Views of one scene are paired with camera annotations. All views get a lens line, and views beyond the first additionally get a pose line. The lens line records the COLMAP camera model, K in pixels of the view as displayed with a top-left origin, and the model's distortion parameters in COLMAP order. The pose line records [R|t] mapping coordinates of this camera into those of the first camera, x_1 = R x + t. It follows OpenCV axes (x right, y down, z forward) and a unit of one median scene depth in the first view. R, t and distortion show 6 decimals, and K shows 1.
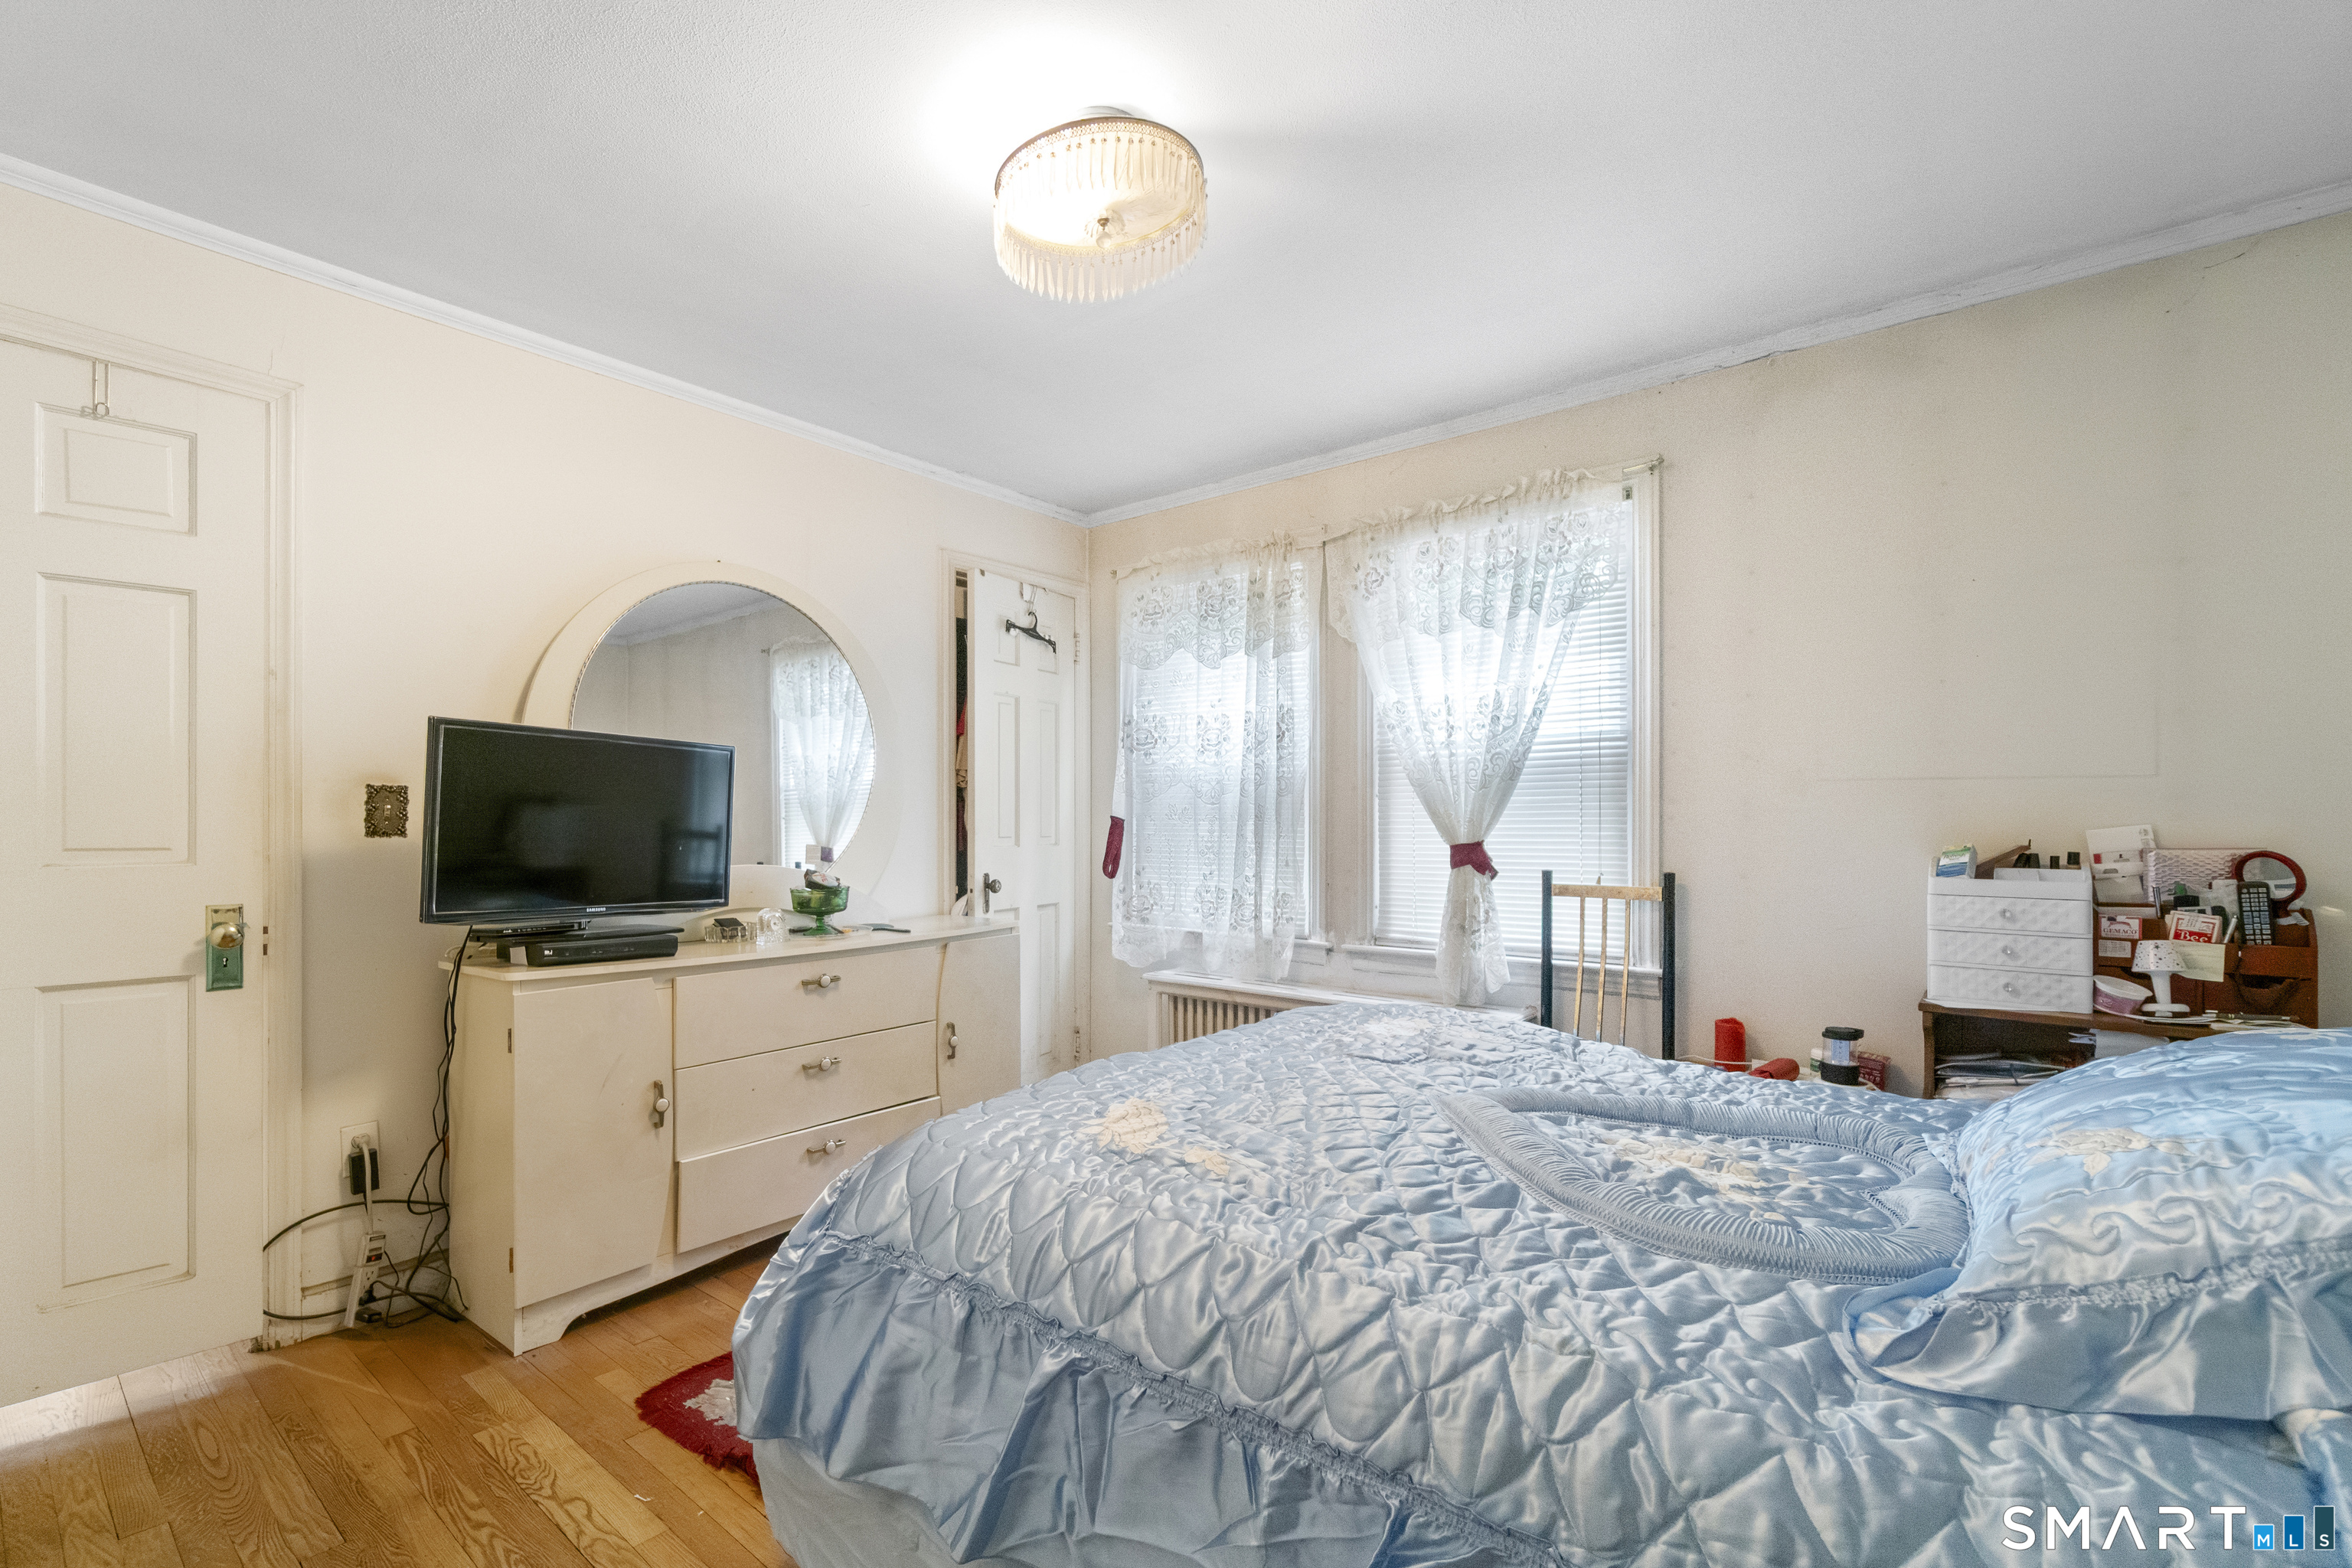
lens RADIAL K [[1018.0, 0, 1169.0], [0, 1018.0, 802.5], [0, 0, 1]] dist [-0.002744, 0.000077]
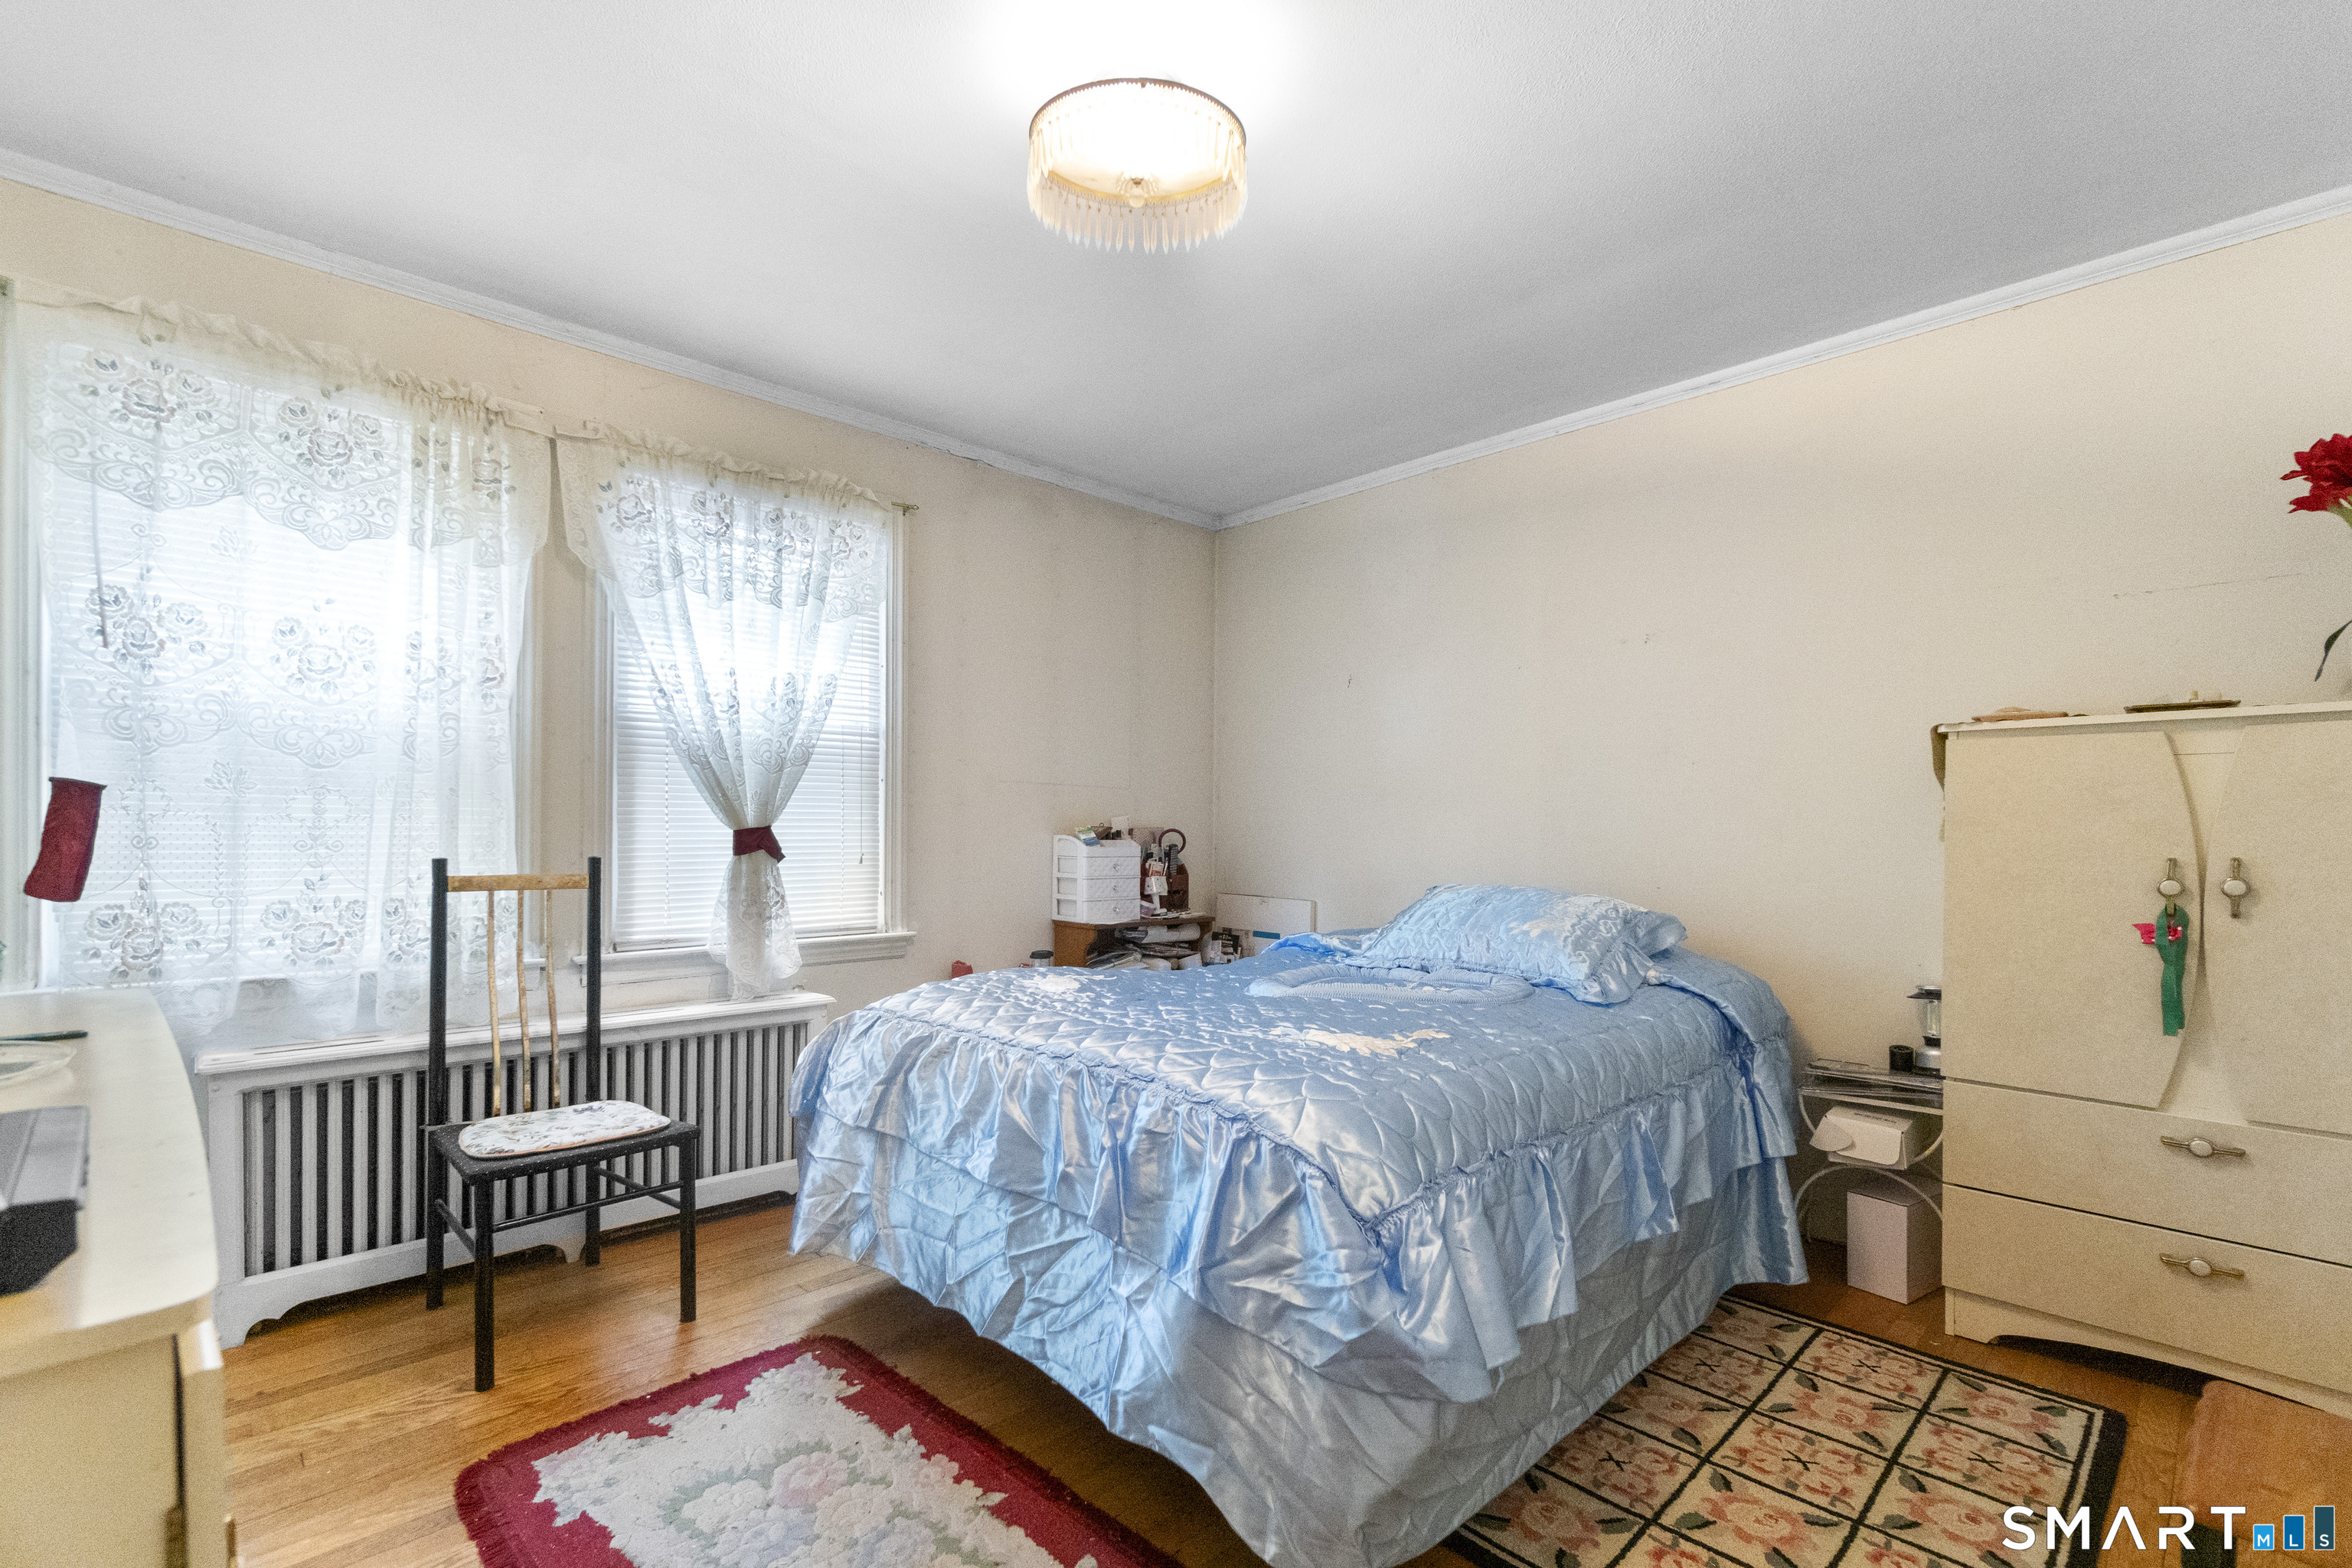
lens RADIAL K [[1018.0, 0, 1169.0], [0, 1018.0, 802.5], [0, 0, 1]] dist [-0.002744, 0.000077]
pose [[0.131057, 0.019679, 0.991180, -0.598732], [-0.034636, 0.999283, -0.015260, 0.017582], [-0.990770, -0.032330, 0.131644, 0.483231]]
